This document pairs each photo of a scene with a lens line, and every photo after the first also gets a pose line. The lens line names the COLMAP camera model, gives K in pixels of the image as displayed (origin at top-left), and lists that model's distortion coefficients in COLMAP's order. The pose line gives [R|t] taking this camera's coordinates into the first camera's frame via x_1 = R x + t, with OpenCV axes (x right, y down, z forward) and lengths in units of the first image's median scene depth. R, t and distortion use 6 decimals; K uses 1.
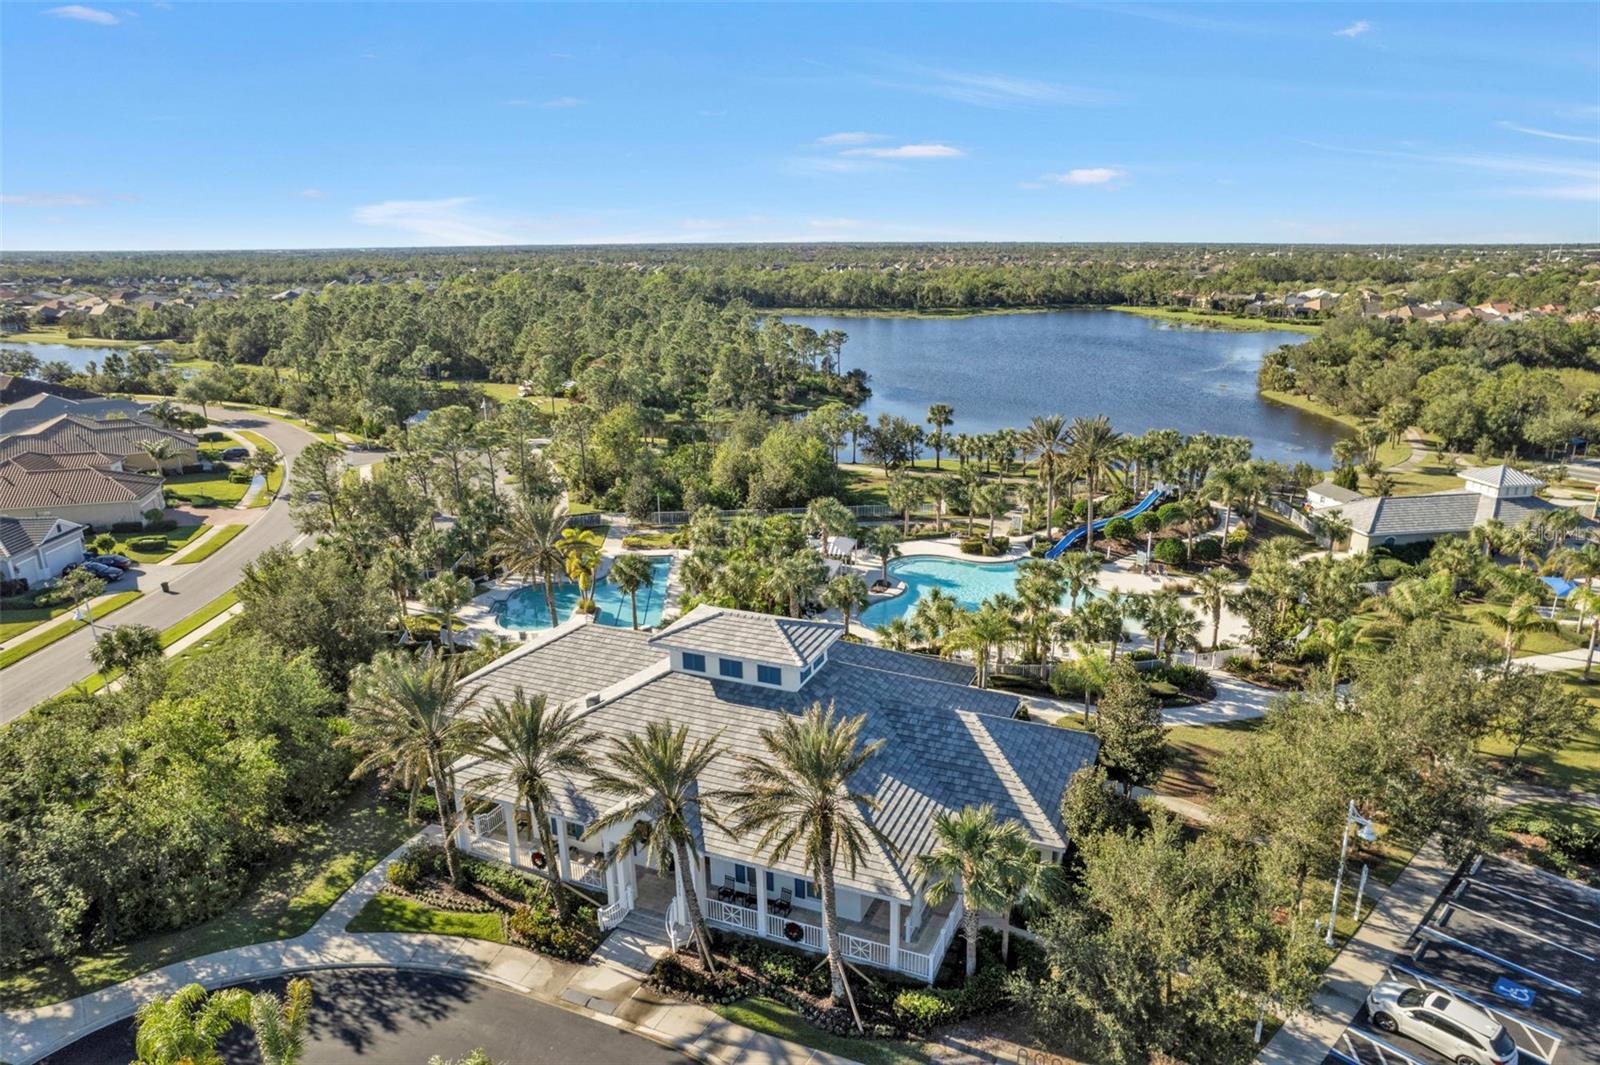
lens RADIAL K [[1028.7, 0, 808.0], [0, 1028.7, 524.2], [0, 0, 1]] dist [-0.077052, 0.067127]
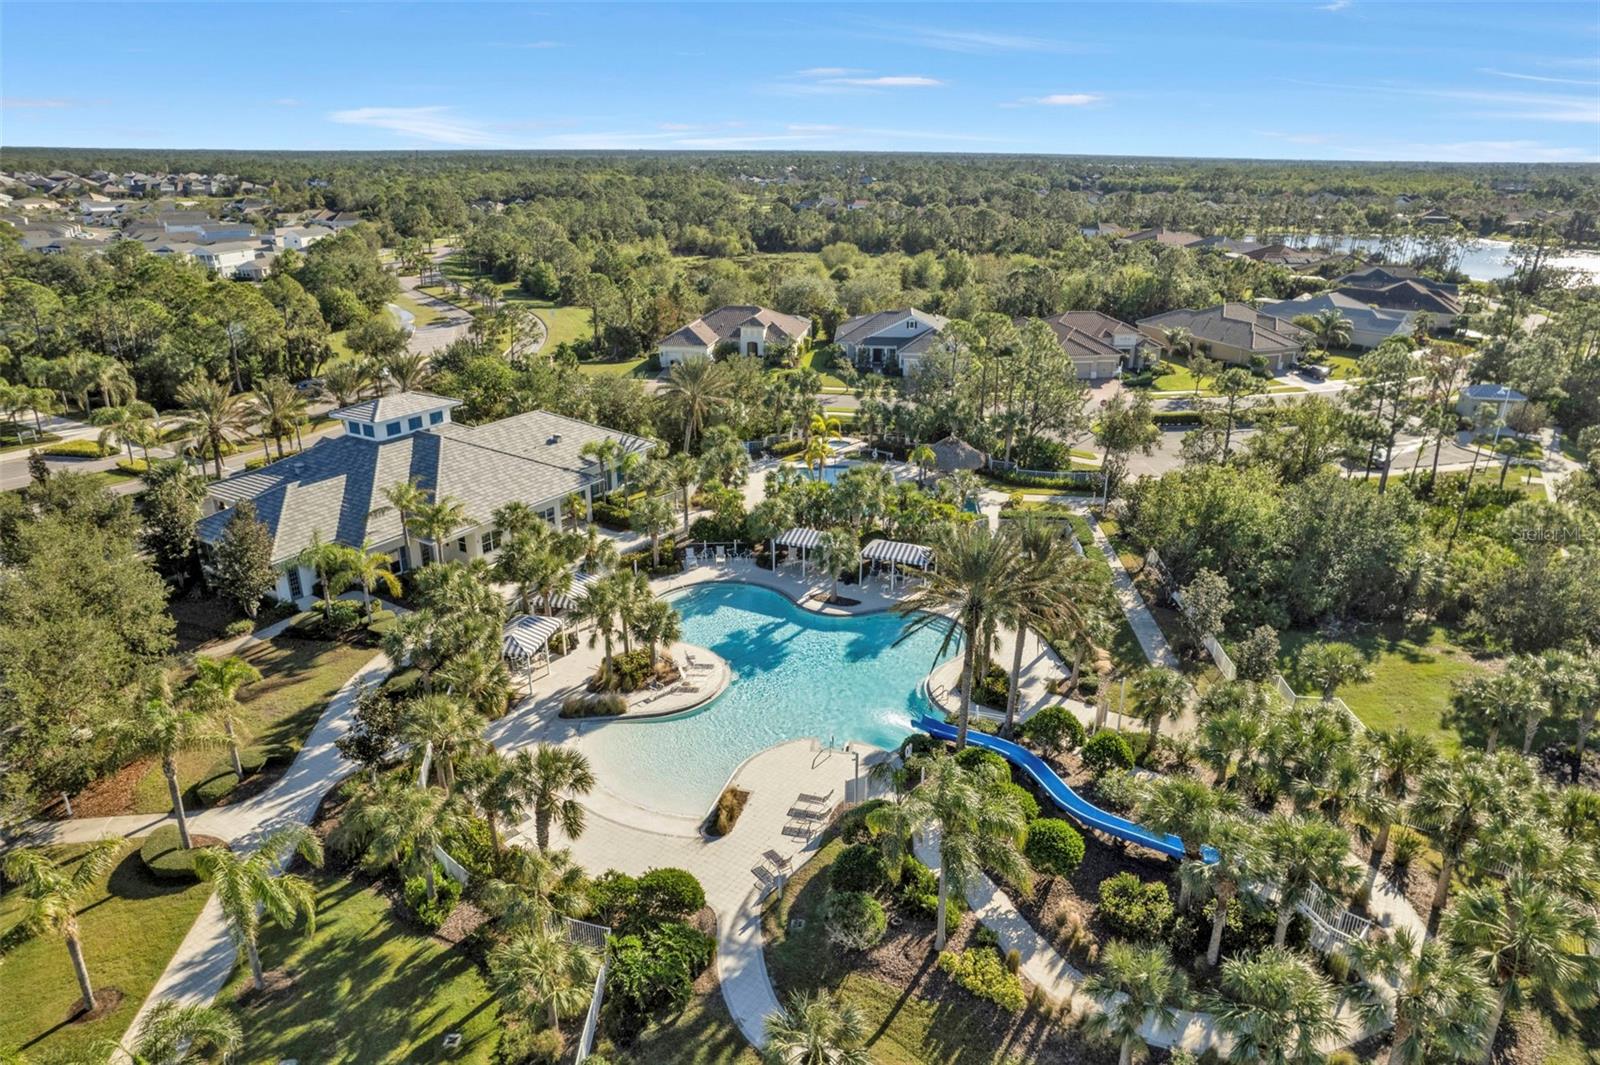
lens RADIAL K [[1028.7, 0, 811.5], [0, 1028.7, 545.2], [0, 0, 1]] dist [-0.077052, 0.067127]
pose [[-0.142397, 0.362854, -0.920902, 0.620947], [-0.272554, 0.880041, 0.388899, -0.220940], [0.951545, 0.306373, -0.026418, 0.777251]]
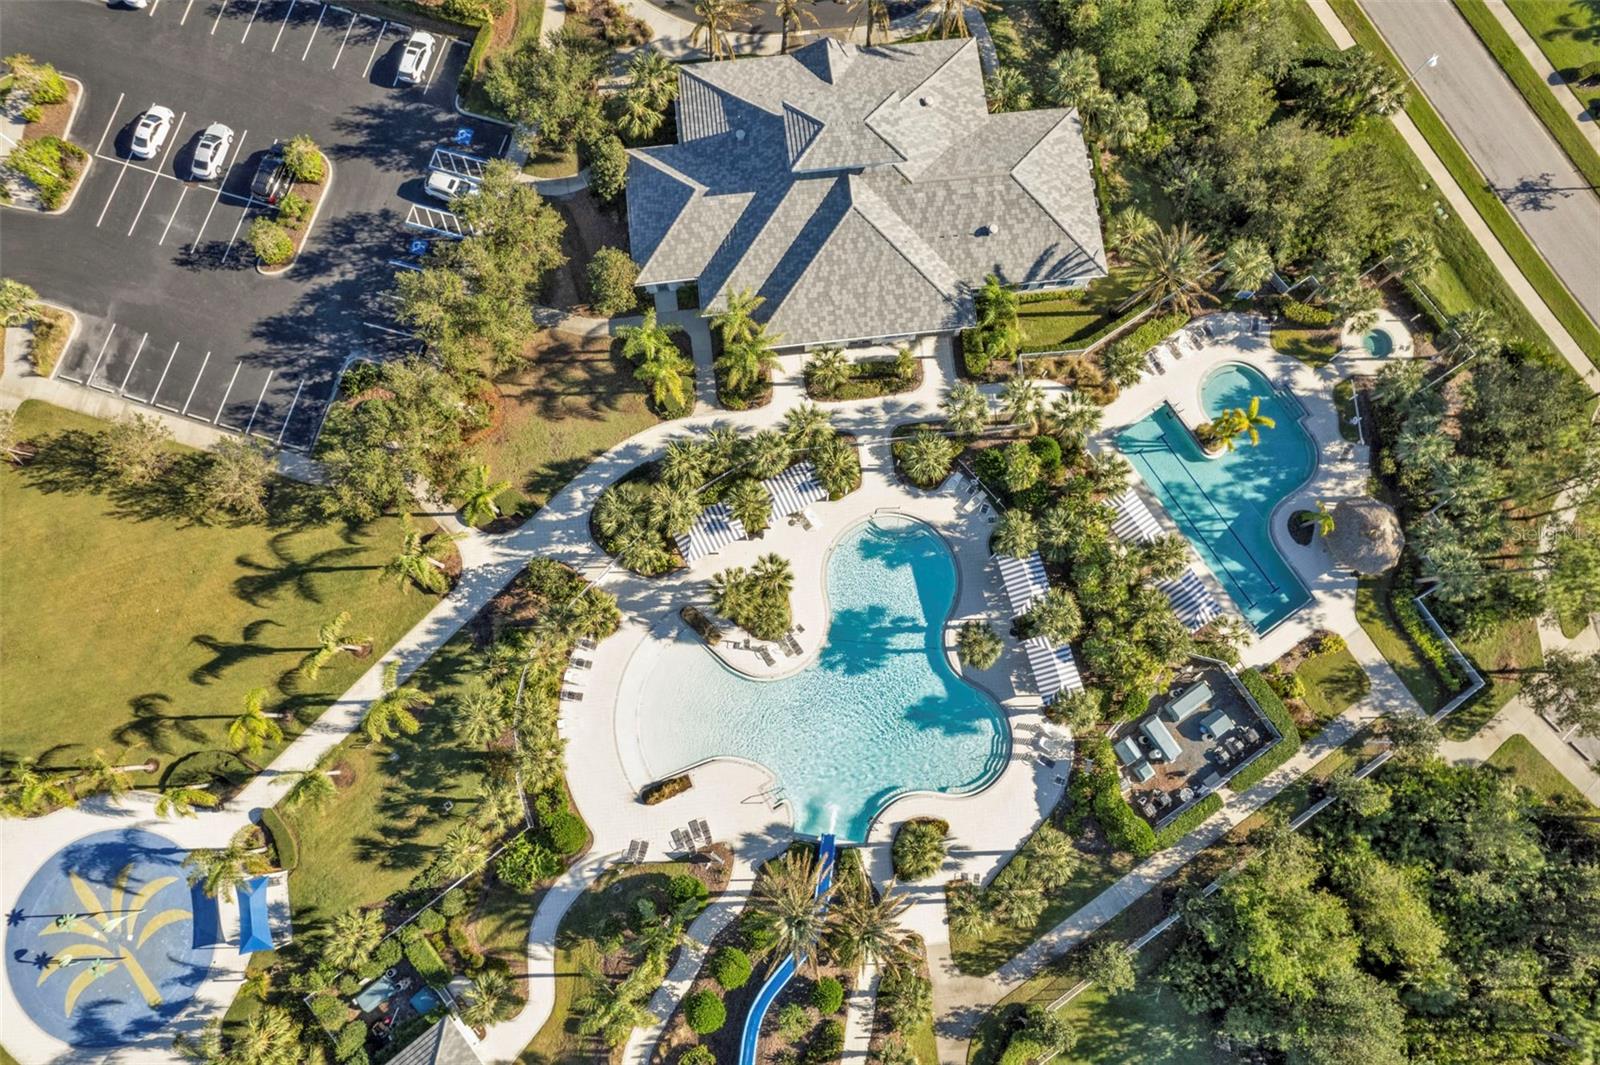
lens RADIAL K [[1028.7, 0, 803.8], [0, 1028.7, 542.7], [0, 0, 1]] dist [-0.077052, 0.067127]
pose [[-0.870724, 0.483732, -0.088565, 0.180266], [-0.134482, -0.060990, 0.989037, -0.599046], [0.473028, 0.873089, 0.118158, 0.592637]]
